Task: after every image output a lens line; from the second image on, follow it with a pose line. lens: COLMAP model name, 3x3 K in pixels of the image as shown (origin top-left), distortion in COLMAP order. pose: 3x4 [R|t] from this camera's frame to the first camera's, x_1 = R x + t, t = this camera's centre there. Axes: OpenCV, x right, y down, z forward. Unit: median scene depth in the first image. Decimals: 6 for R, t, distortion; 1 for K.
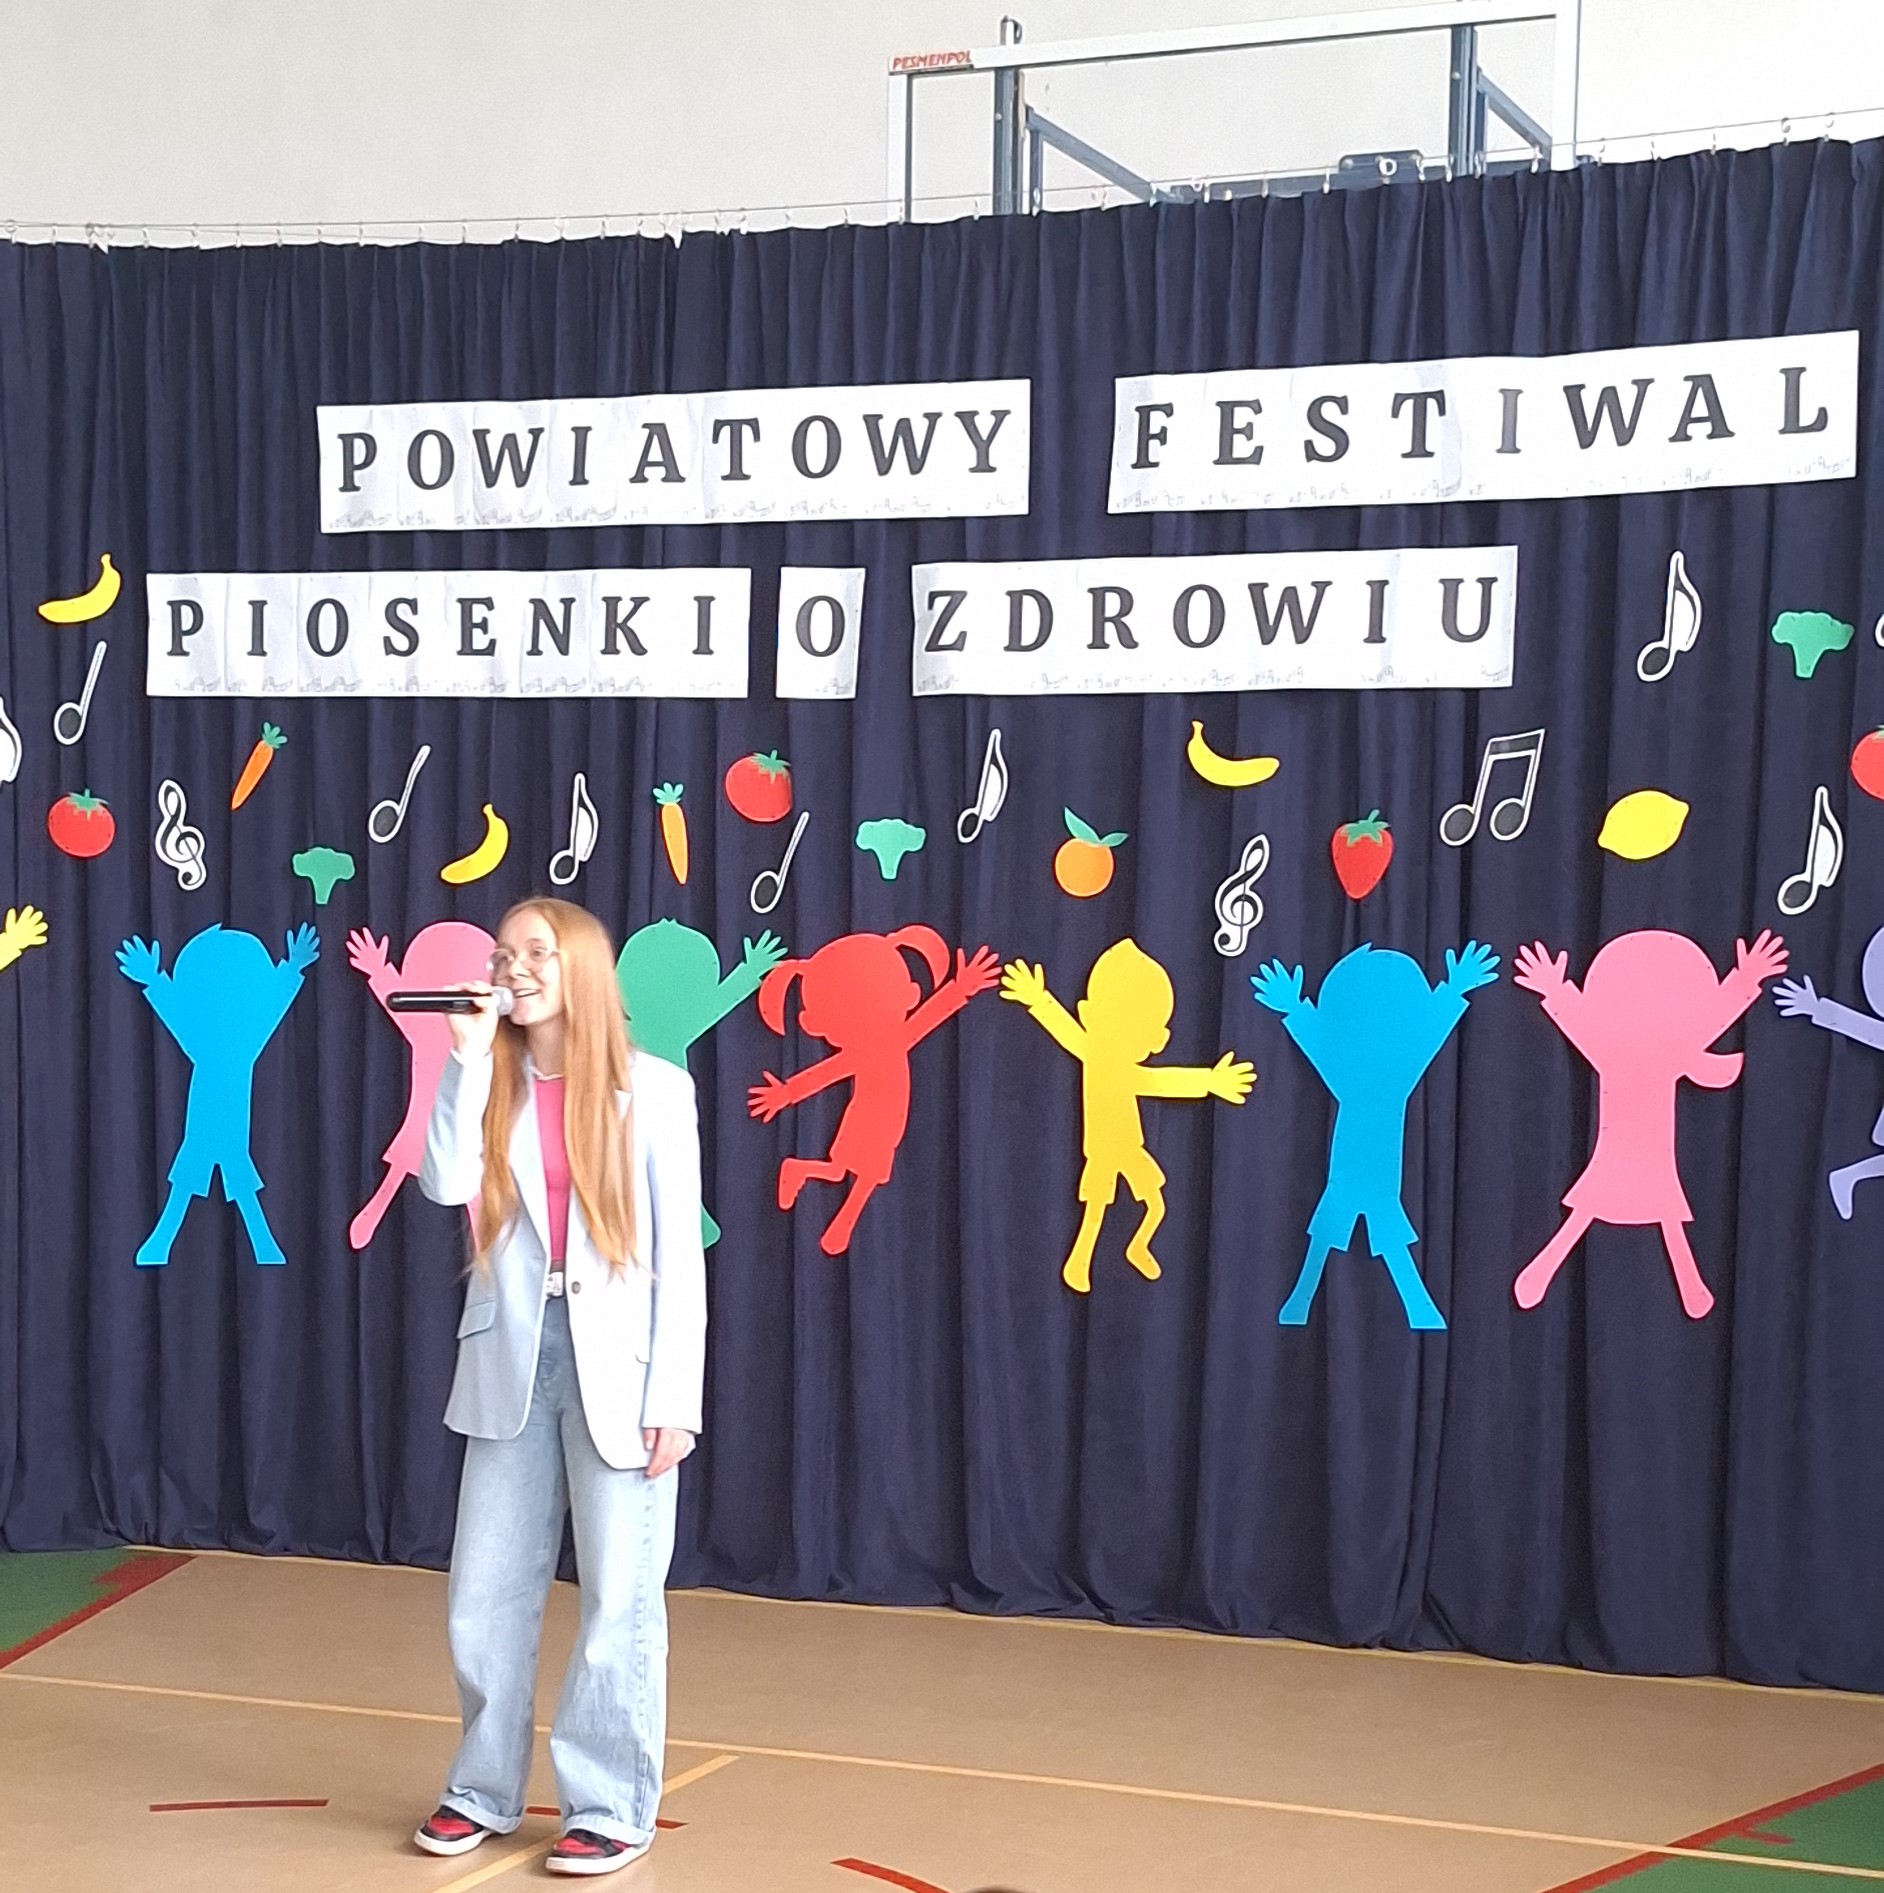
lens RADIAL K [[3647.3, 0, 888.8], [0, 3647.3, 1252.3], [0, 0, 1]] dist [0.178696, -0.340617]
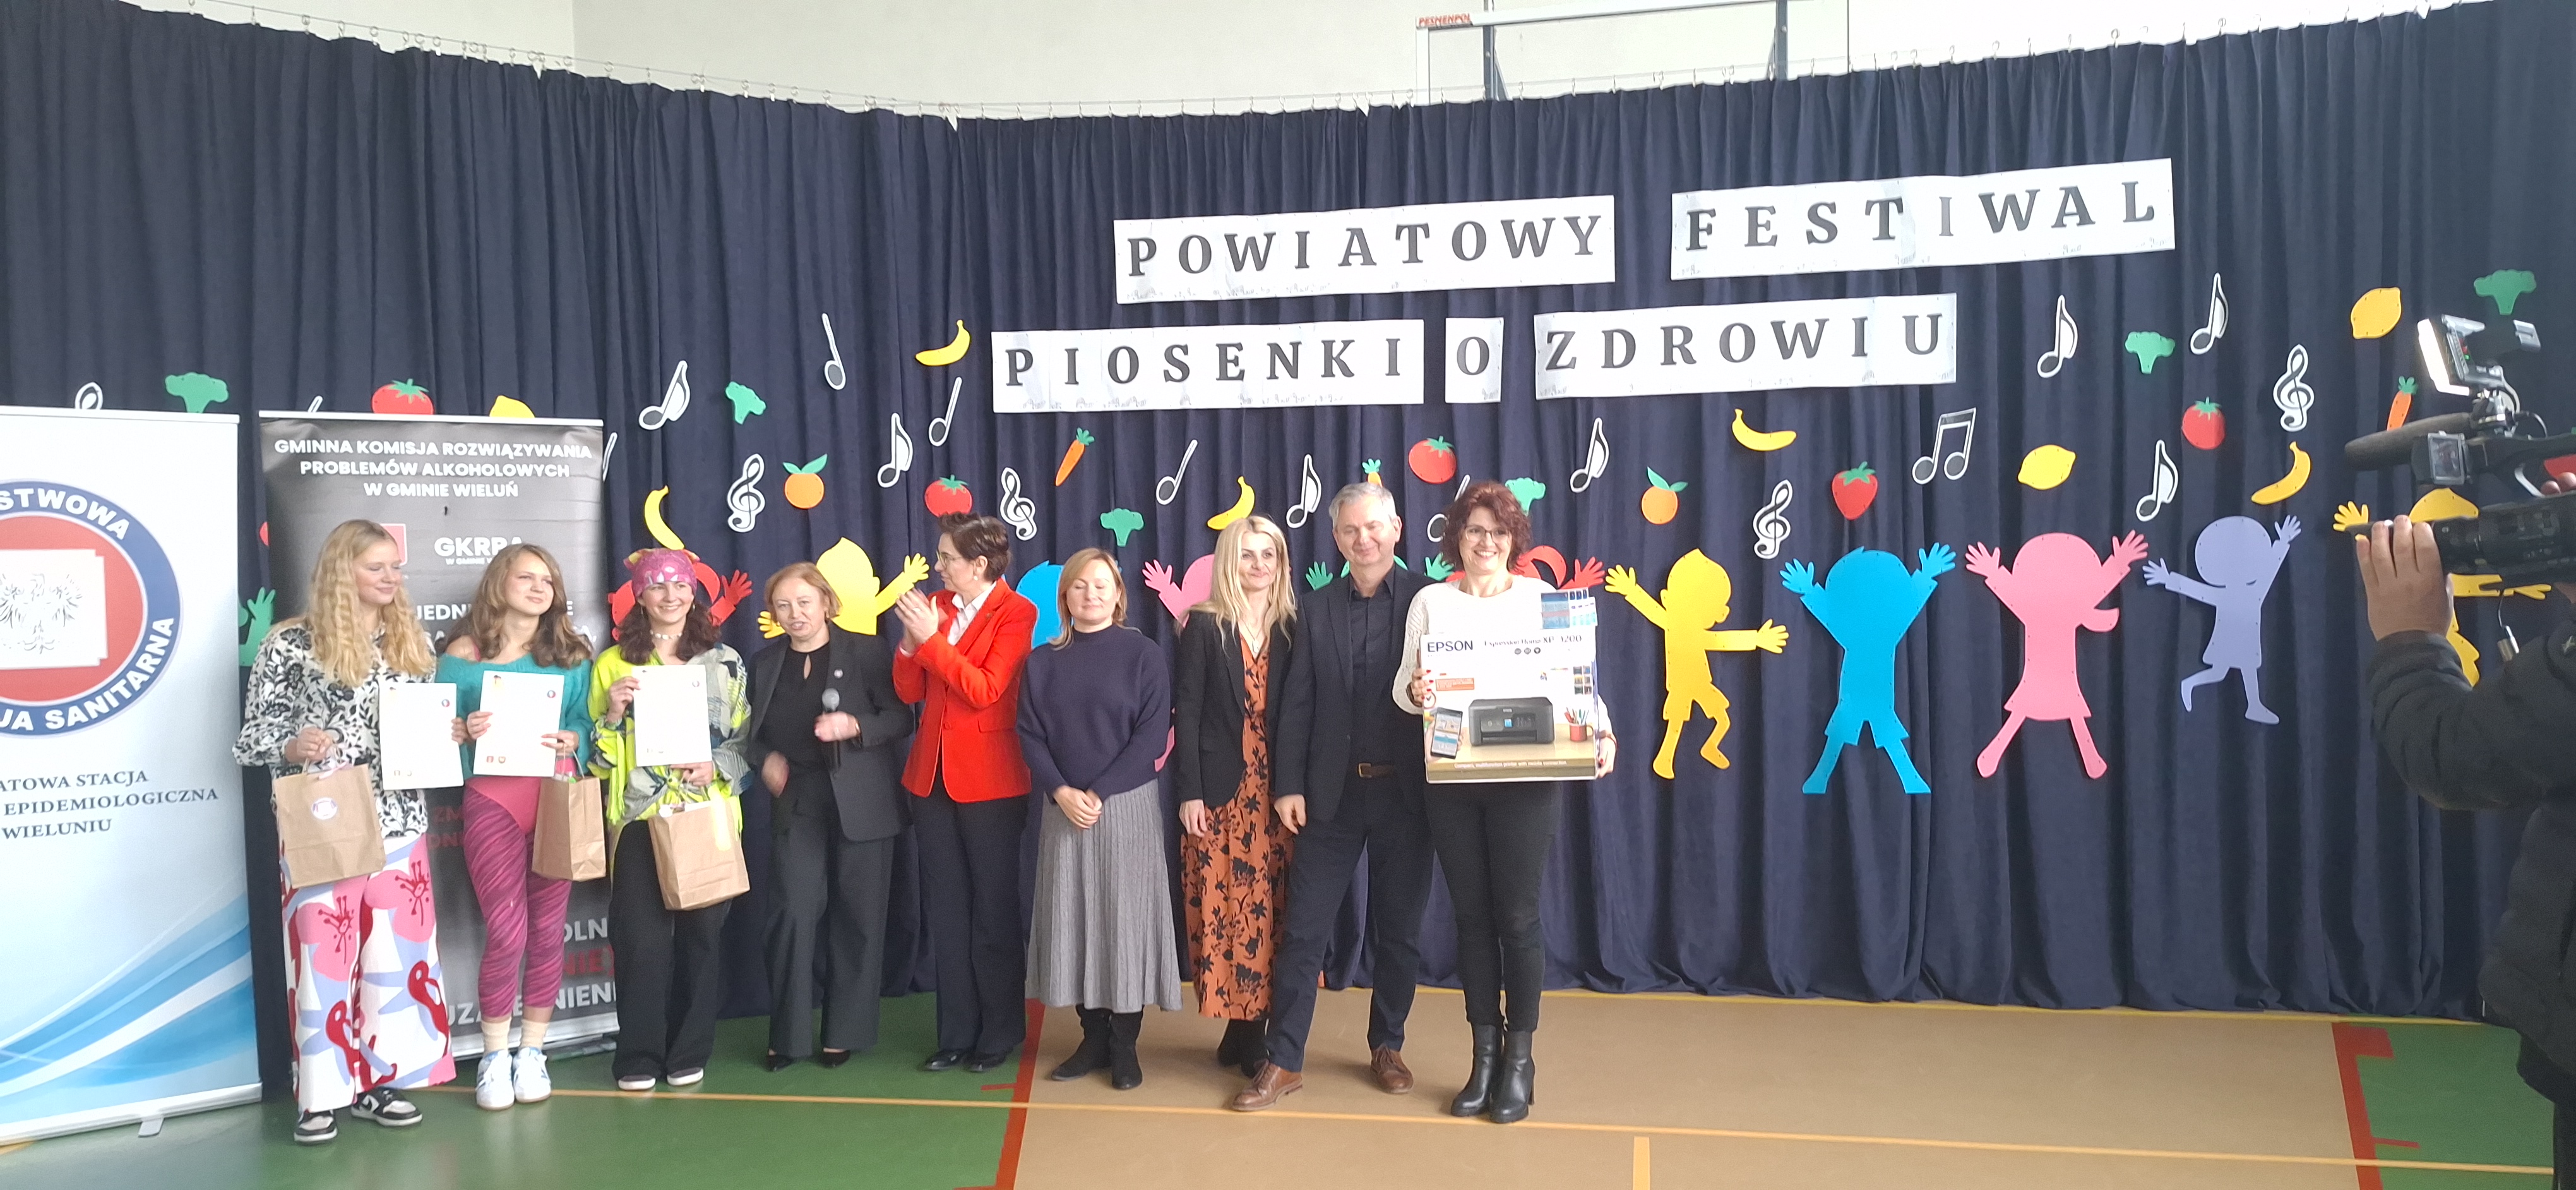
lens RADIAL K [[1770.4, 0, 1294.1], [0, 1770.4, 636.4], [0, 0, 1]] dist [0.146090, -0.226932]
pose [[0.978242, -0.038721, 0.203823, -0.254098], [0.048667, 0.997845, -0.044010, -0.023654], [-0.201679, 0.052972, 0.978018, 0.291570]]
